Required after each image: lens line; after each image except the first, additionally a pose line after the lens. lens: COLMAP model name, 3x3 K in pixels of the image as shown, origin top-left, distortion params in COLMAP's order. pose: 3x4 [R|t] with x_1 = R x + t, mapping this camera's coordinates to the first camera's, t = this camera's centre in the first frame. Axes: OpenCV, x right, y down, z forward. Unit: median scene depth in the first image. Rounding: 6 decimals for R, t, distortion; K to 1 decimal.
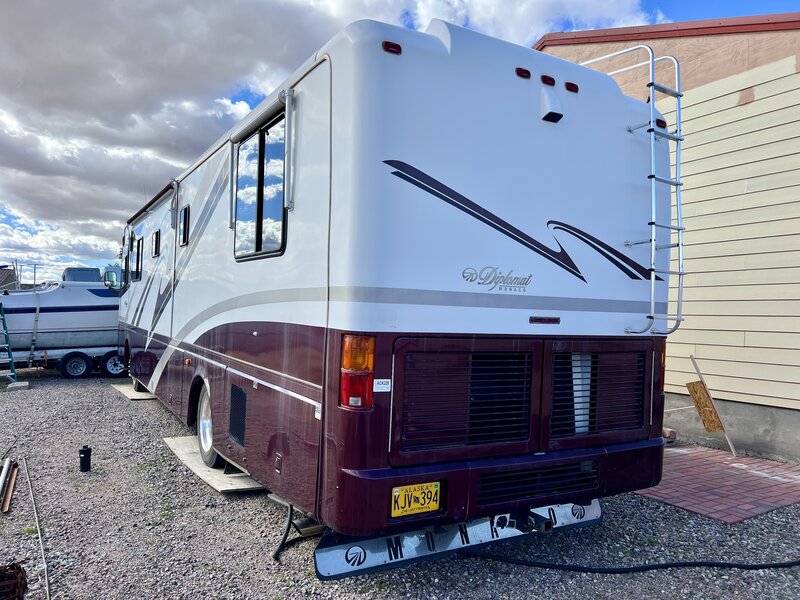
lens RADIAL K [[607.7, 0, 386.3], [0, 607.7, 299.4], [0, 0, 1]] dist [0.005378, -0.000381]
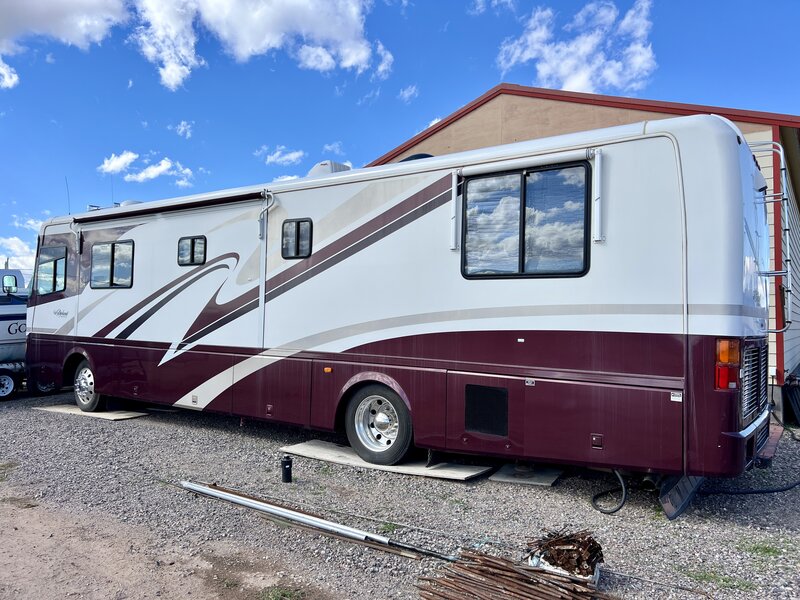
lens RADIAL K [[607.7, 0, 386.3], [0, 607.7, 299.4], [0, 0, 1]] dist [0.005378, -0.000381]
pose [[0.911105, 0.001885, 0.412170, -1.020278], [0.000426, 0.999985, -0.005514, -0.019454], [-0.412174, 0.005199, 0.911090, 0.016626]]
